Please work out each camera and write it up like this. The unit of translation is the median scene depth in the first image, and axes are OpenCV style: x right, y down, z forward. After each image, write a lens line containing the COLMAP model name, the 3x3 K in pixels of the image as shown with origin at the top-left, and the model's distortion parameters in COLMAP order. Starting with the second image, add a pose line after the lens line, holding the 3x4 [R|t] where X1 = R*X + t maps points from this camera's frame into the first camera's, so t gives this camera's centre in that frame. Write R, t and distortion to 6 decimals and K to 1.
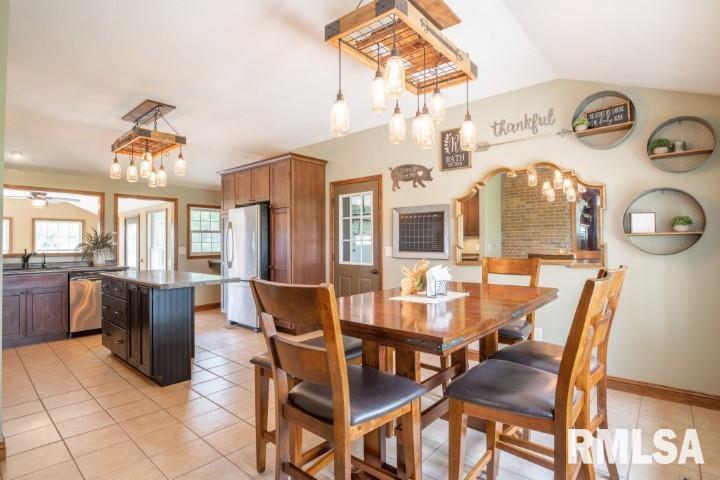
lens RADIAL K [[356.0, 0, 356.0], [0, 356.0, 239.5], [0, 0, 1]] dist [-0.019479, -0.001519]
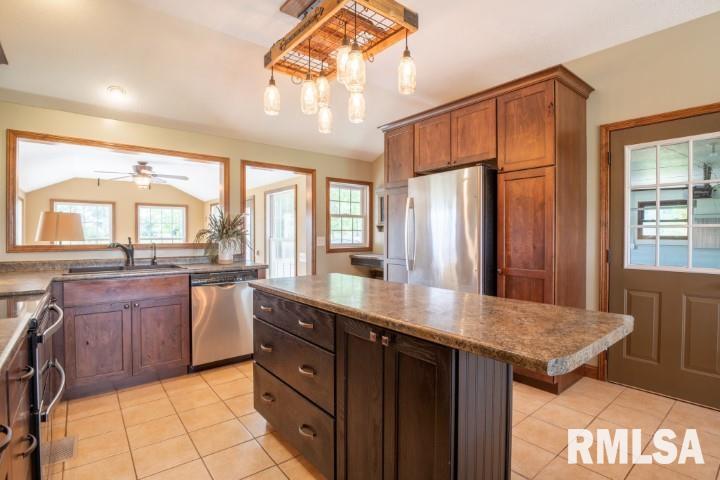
lens RADIAL K [[356.0, 0, 364.4], [0, 356.0, 238.7], [0, 0, 1]] dist [-0.019479, -0.001519]
pose [[0.985804, 0.007784, -0.167718, -0.339849], [-0.003847, 0.999710, 0.023787, 0.009632], [0.167855, -0.022804, 0.985548, 0.357156]]
